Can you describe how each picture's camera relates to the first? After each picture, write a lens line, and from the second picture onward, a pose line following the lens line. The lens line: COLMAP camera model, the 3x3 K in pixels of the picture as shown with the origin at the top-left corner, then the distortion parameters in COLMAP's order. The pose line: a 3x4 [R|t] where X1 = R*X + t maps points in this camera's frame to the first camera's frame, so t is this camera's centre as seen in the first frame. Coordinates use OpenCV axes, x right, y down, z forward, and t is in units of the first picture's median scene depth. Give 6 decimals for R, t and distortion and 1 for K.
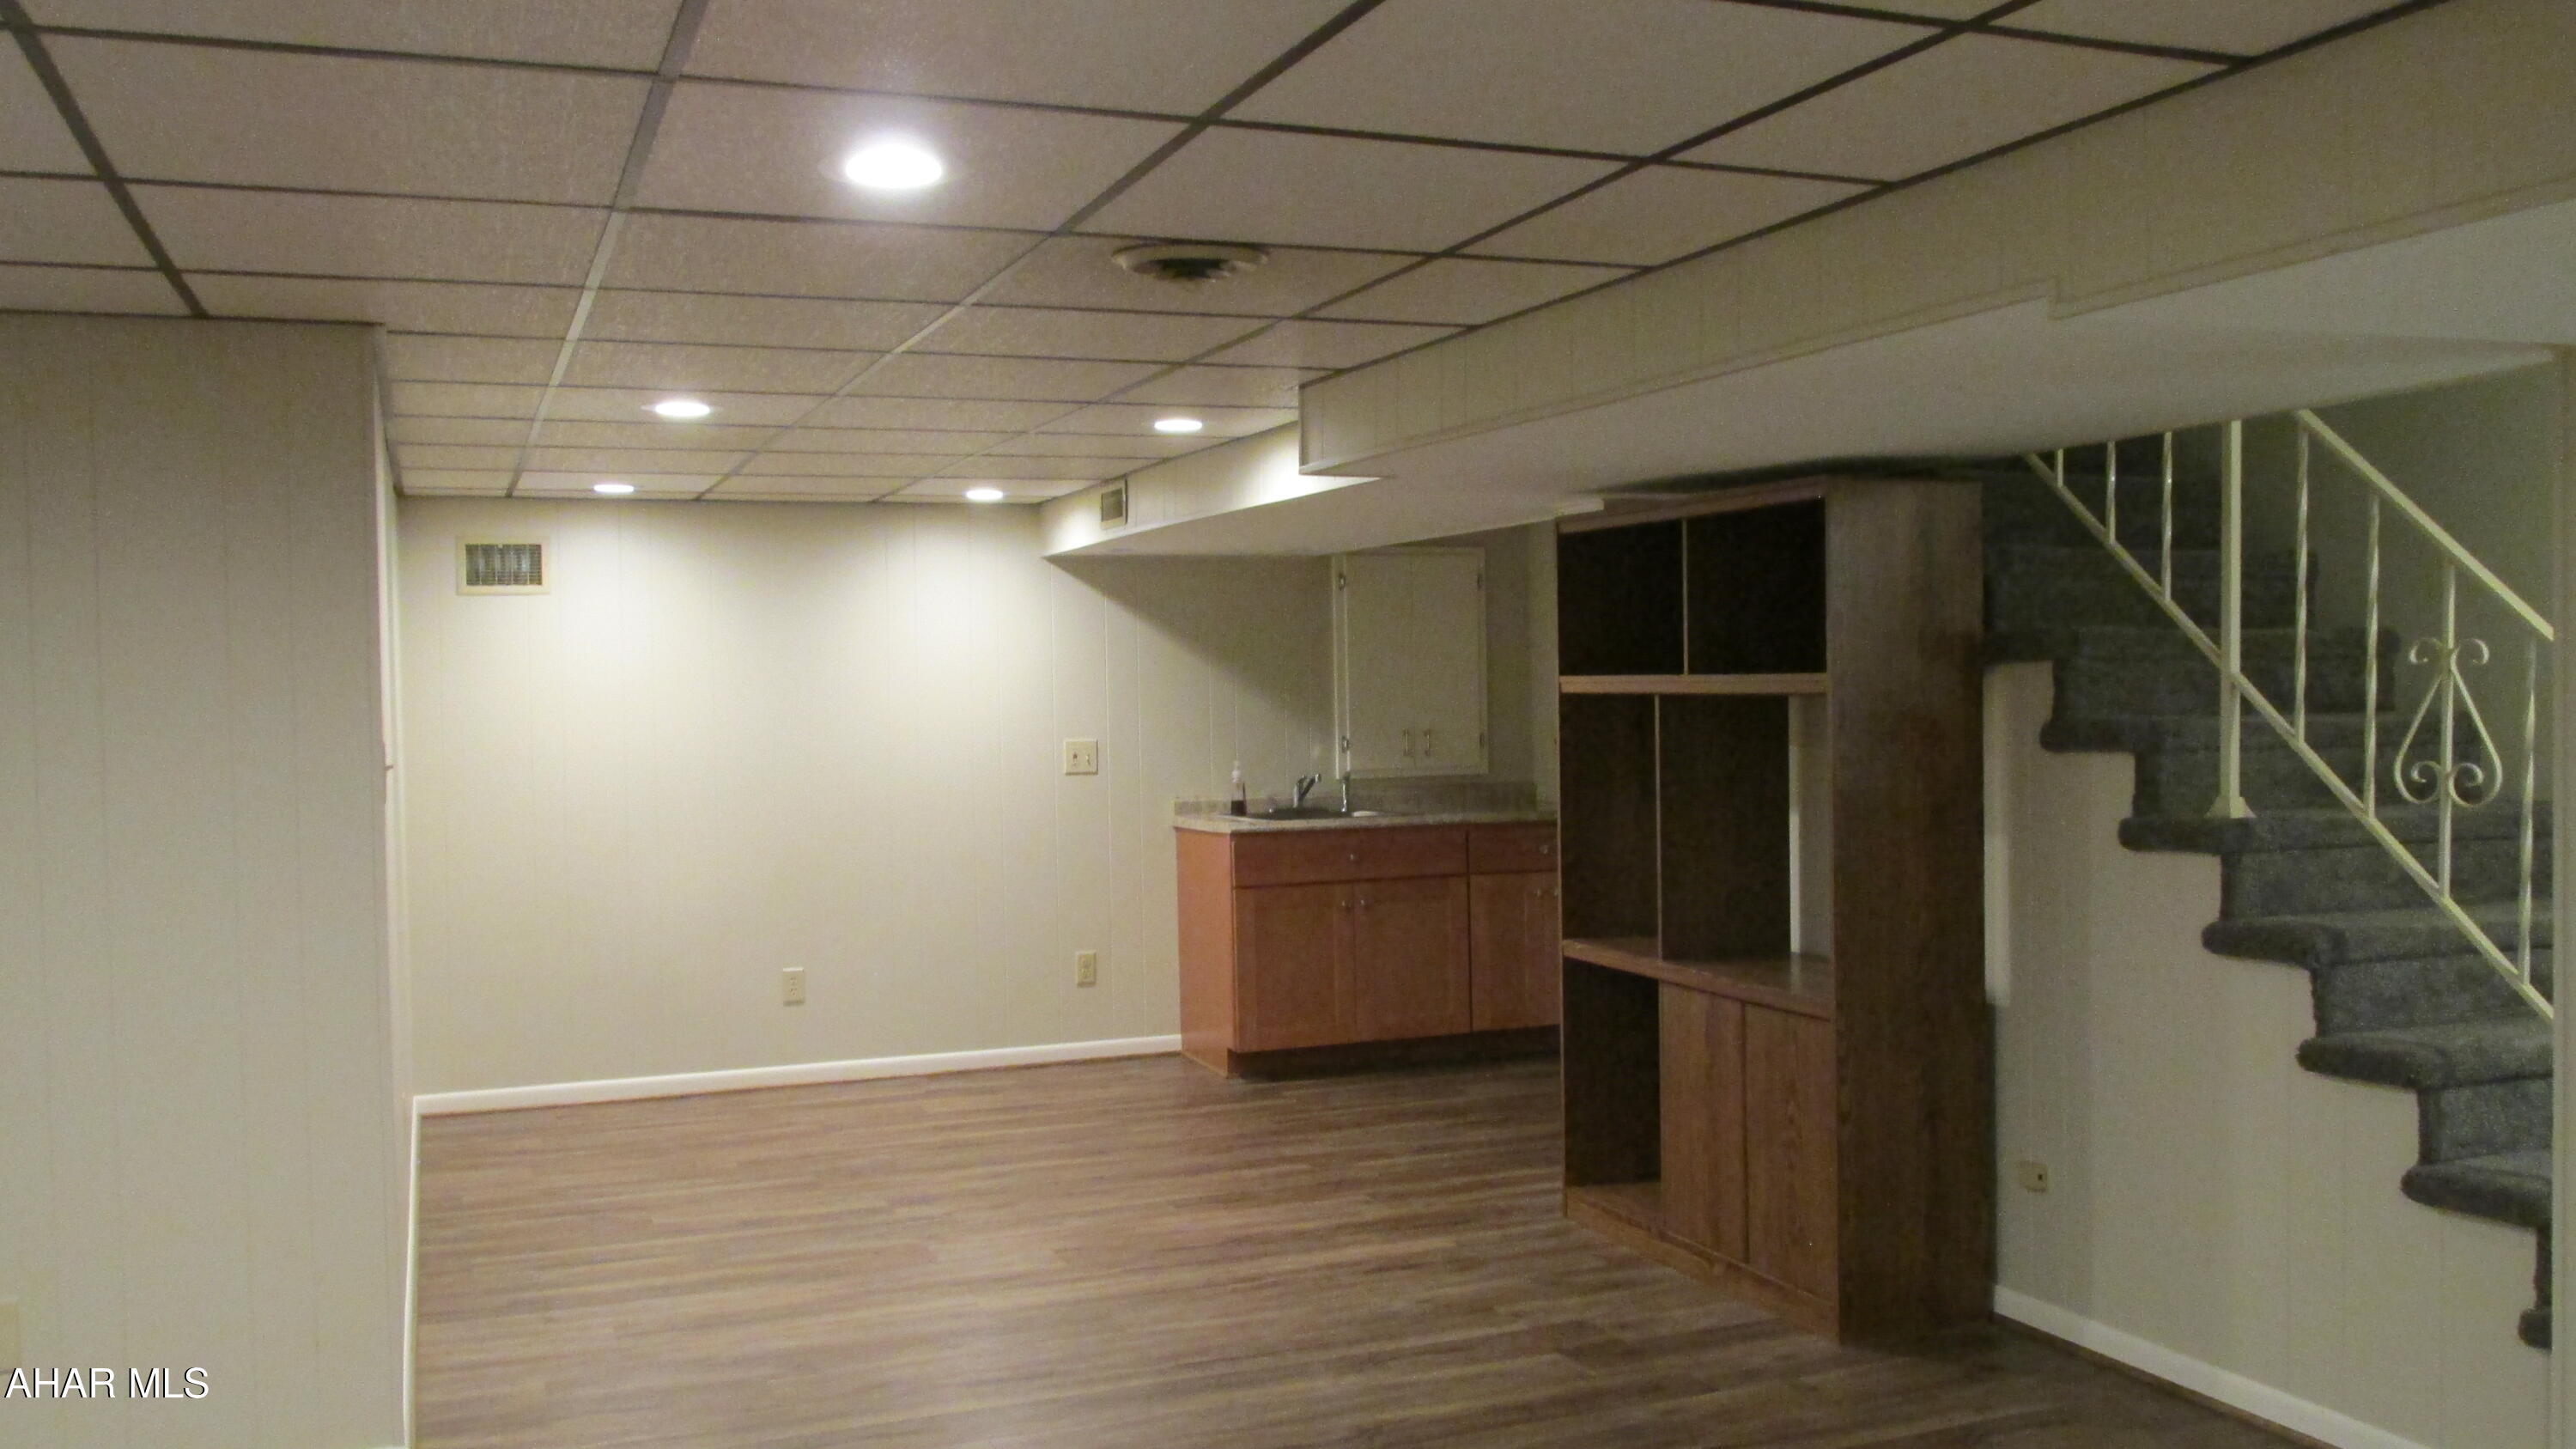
lens RADIAL K [[2130.3, 0, 1302.3], [0, 2130.3, 734.1], [0, 0, 1]] dist [-0.029649, 0.004835]
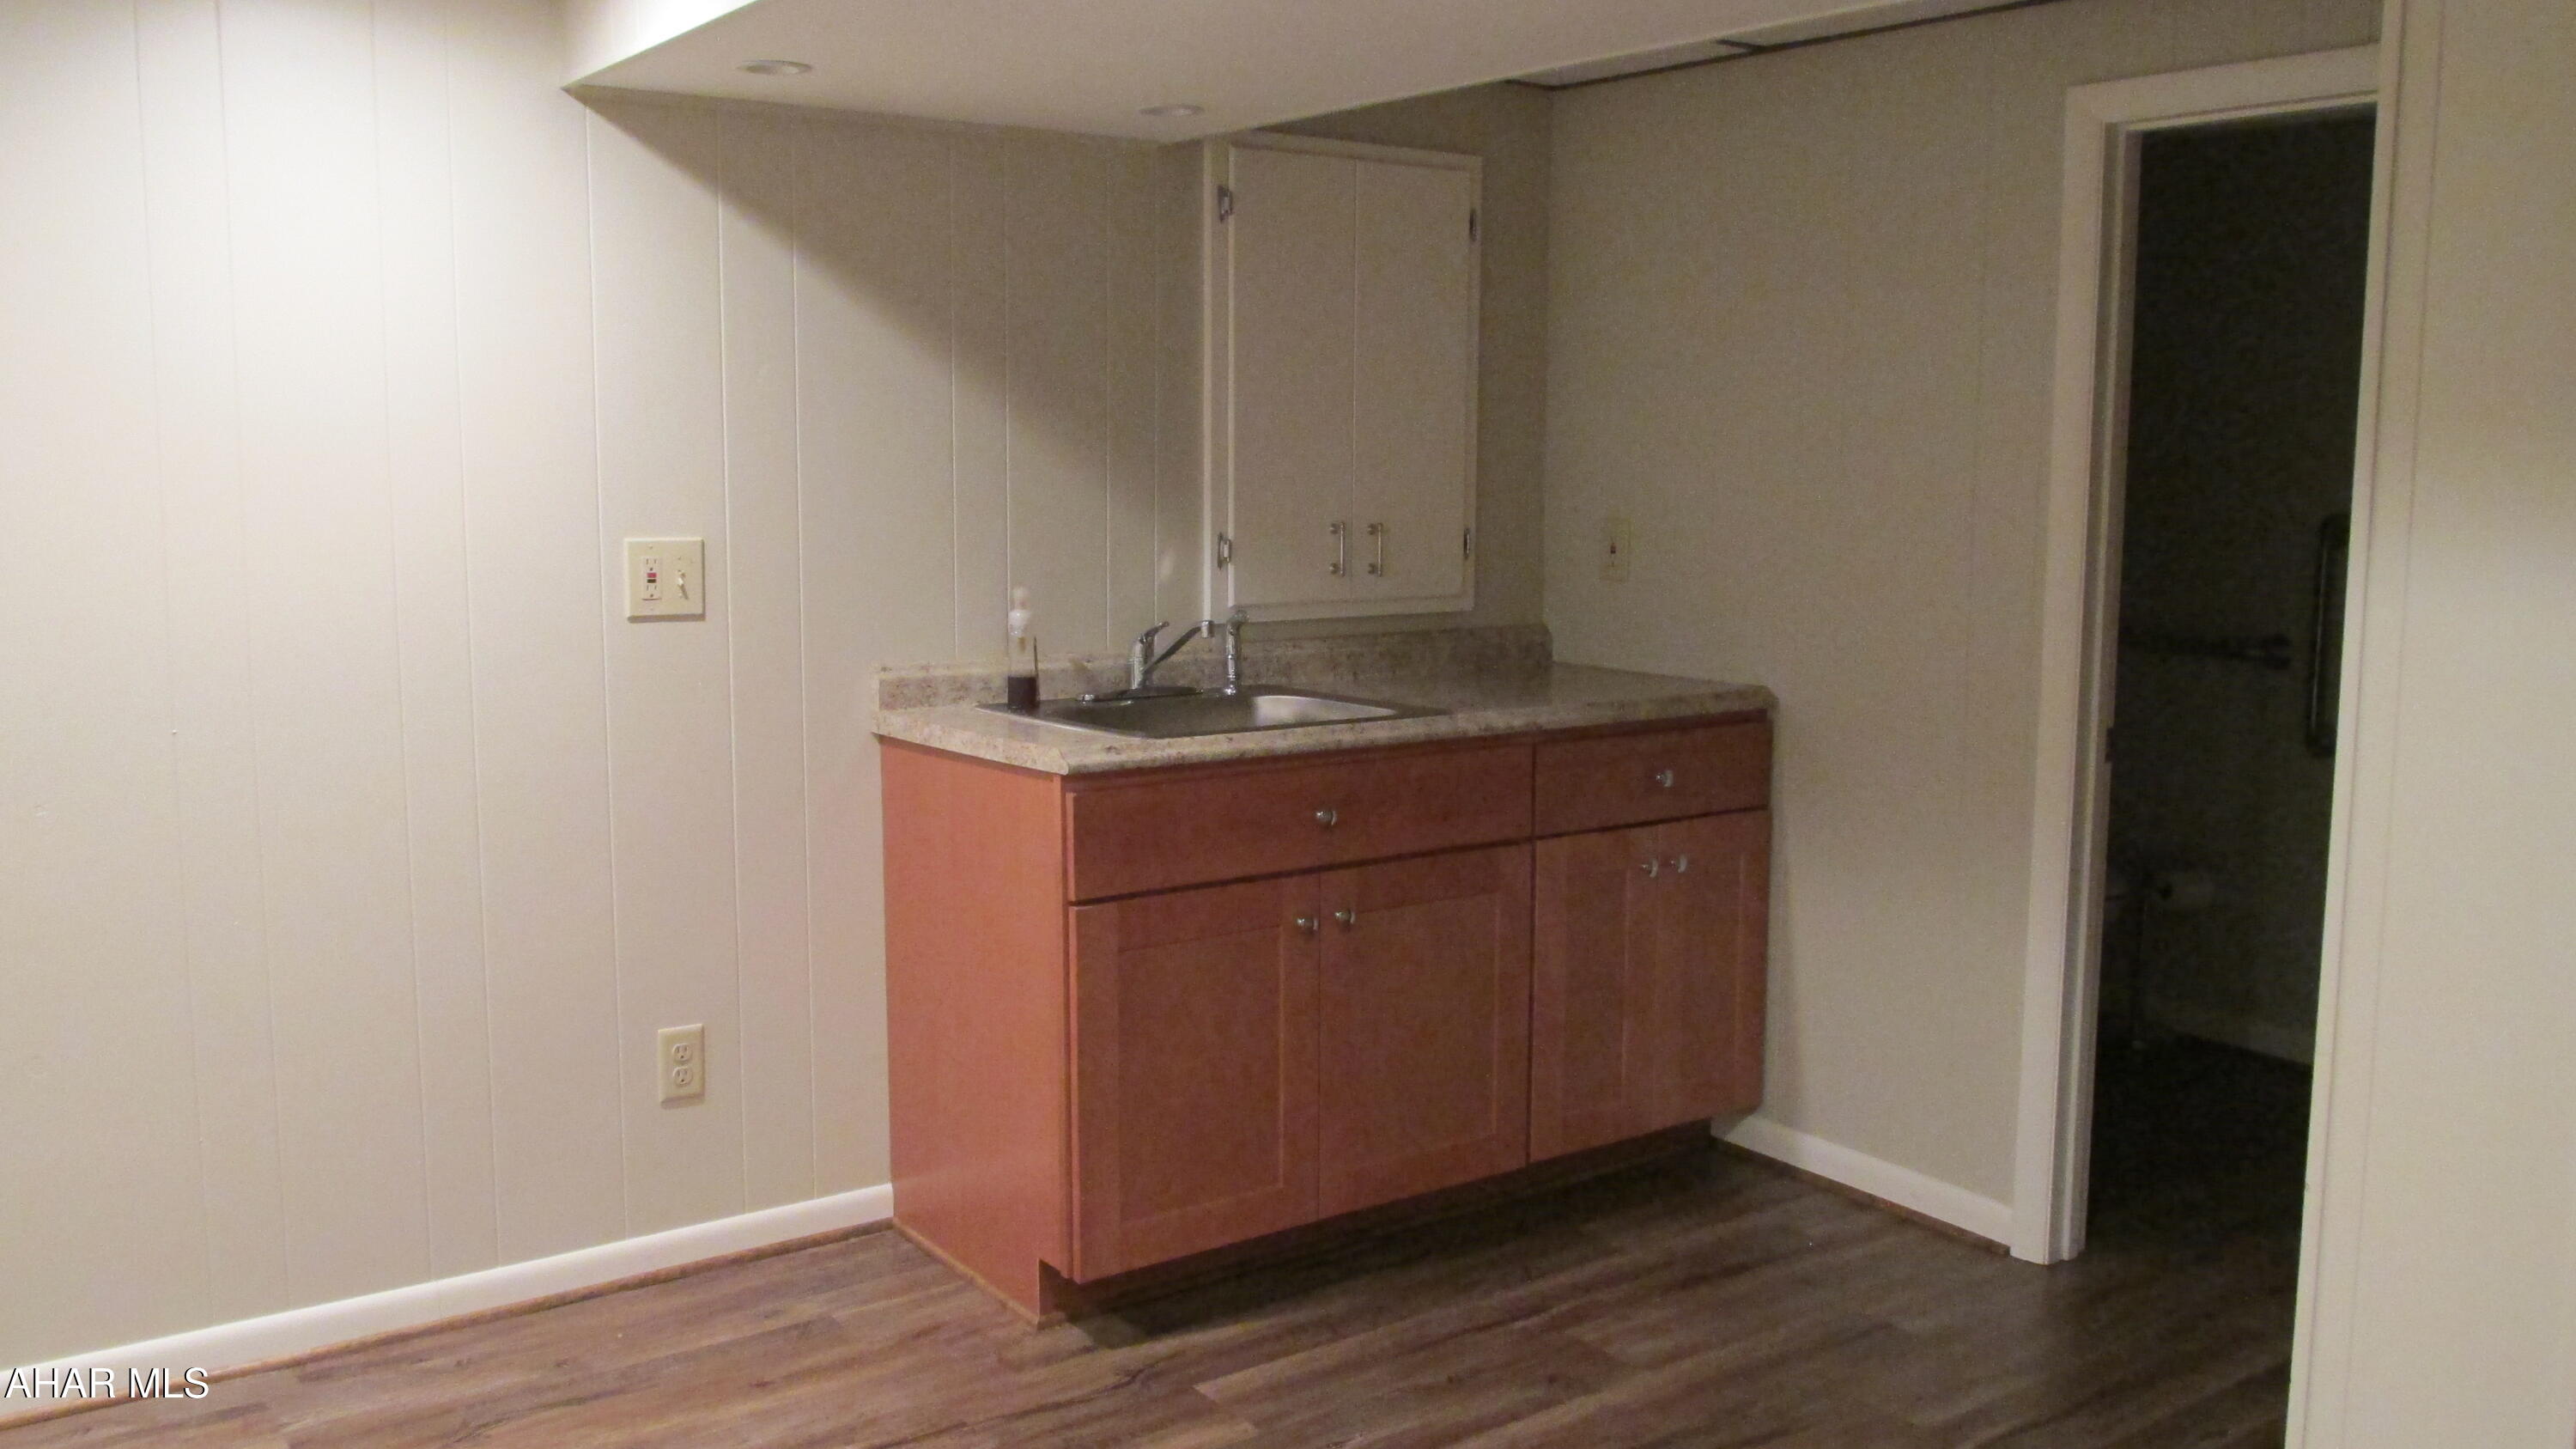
lens RADIAL K [[2130.3, 0, 1272.9], [0, 2130.3, 734.8], [0, 0, 1]] dist [-0.029649, 0.004835]
pose [[0.969186, -0.010165, 0.246119, -0.089227], [-0.016079, 0.994407, 0.104387, -0.004335], [-0.245804, -0.105127, 0.963602, 0.549461]]
